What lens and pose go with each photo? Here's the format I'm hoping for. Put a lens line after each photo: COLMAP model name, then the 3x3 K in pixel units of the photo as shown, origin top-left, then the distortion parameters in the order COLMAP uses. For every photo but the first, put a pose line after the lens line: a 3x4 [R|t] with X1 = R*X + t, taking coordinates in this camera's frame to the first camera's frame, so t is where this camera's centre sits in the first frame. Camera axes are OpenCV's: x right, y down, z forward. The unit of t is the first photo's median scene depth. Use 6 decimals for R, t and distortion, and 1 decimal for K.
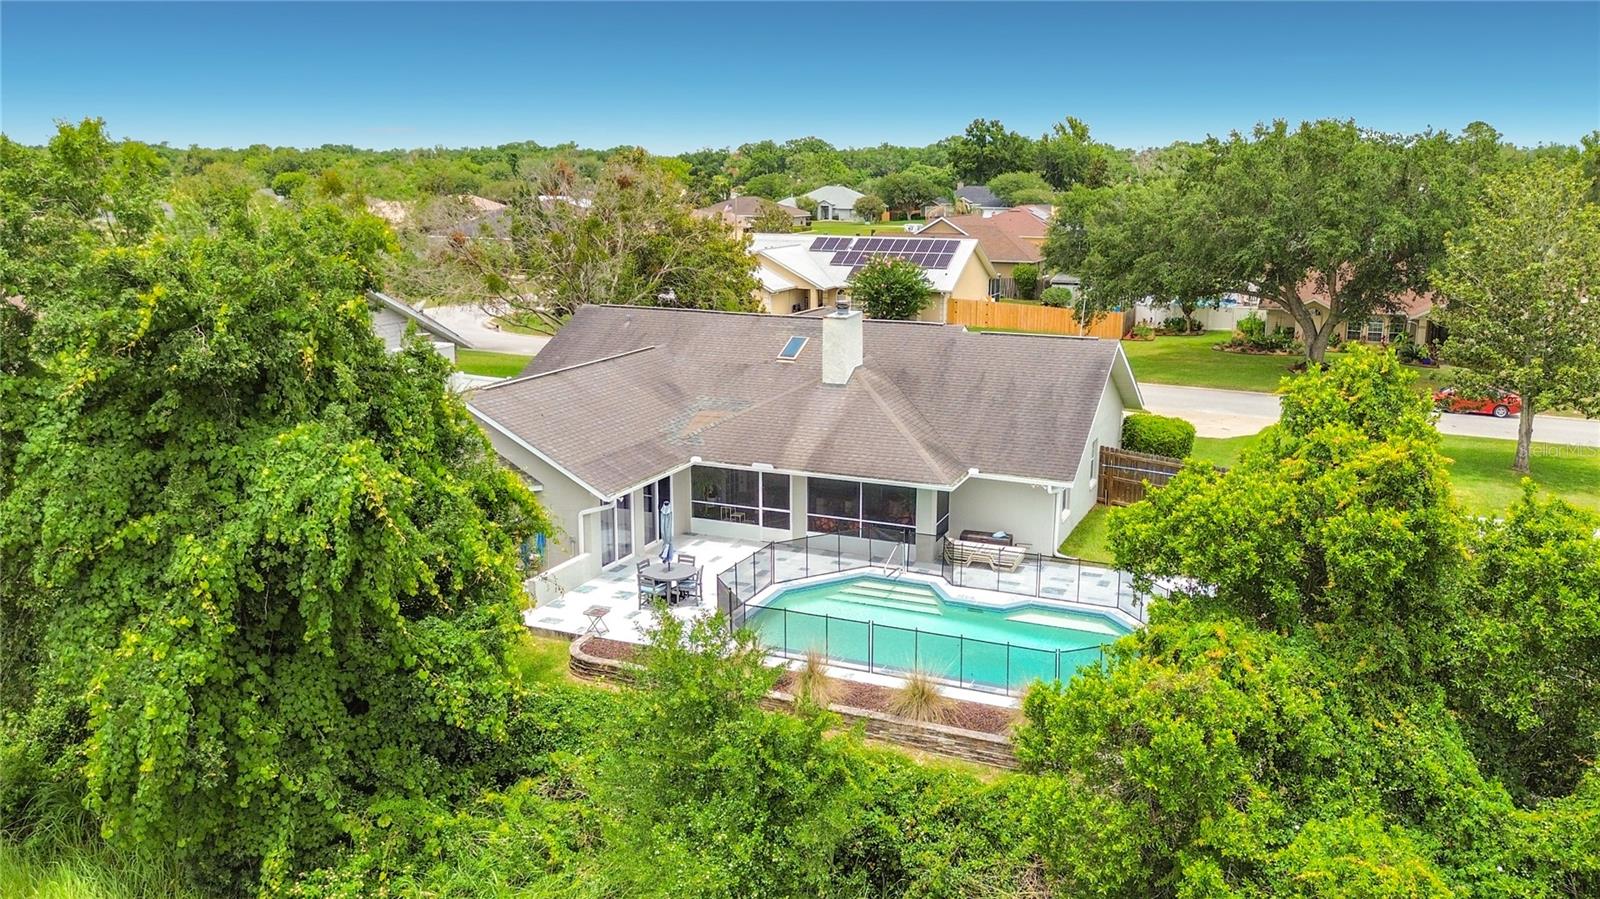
lens RADIAL K [[1179.3, 0, 805.5], [0, 1179.3, 447.7], [0, 0, 1]] dist [0.031631, -0.049930]
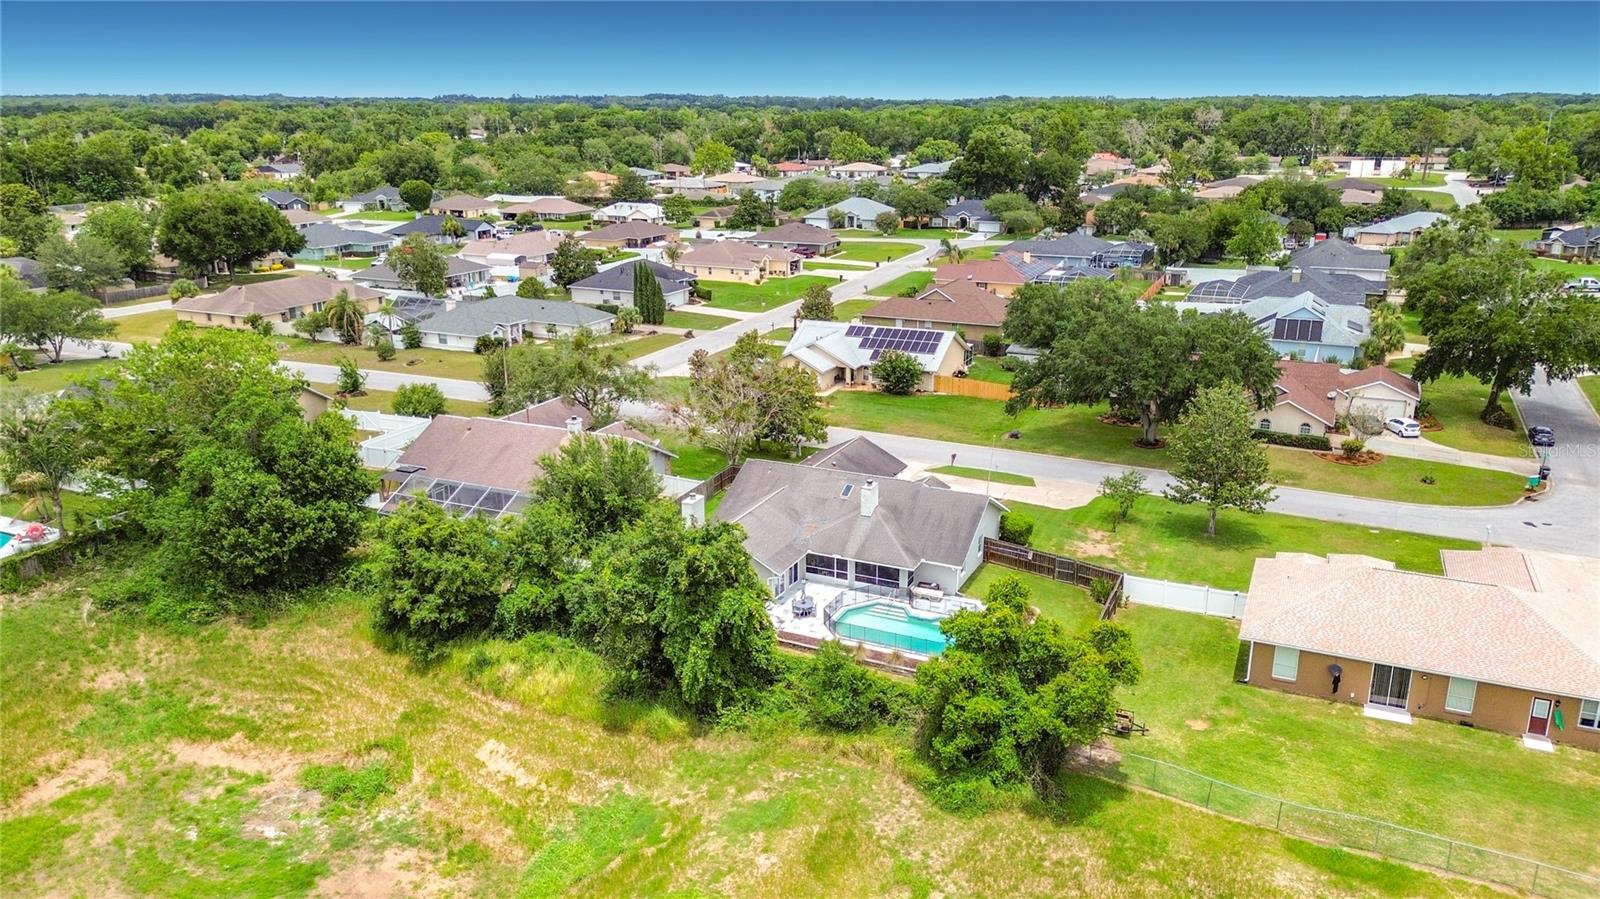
lens RADIAL K [[1179.3, 0, 768.1], [0, 1179.3, 429.7], [0, 0, 1]] dist [0.031631, -0.049930]
pose [[0.998949, 0.009112, -0.044913, -0.071257], [-0.005711, 0.997146, 0.075283, -0.428054], [0.045471, -0.074947, 0.996150, -1.423304]]
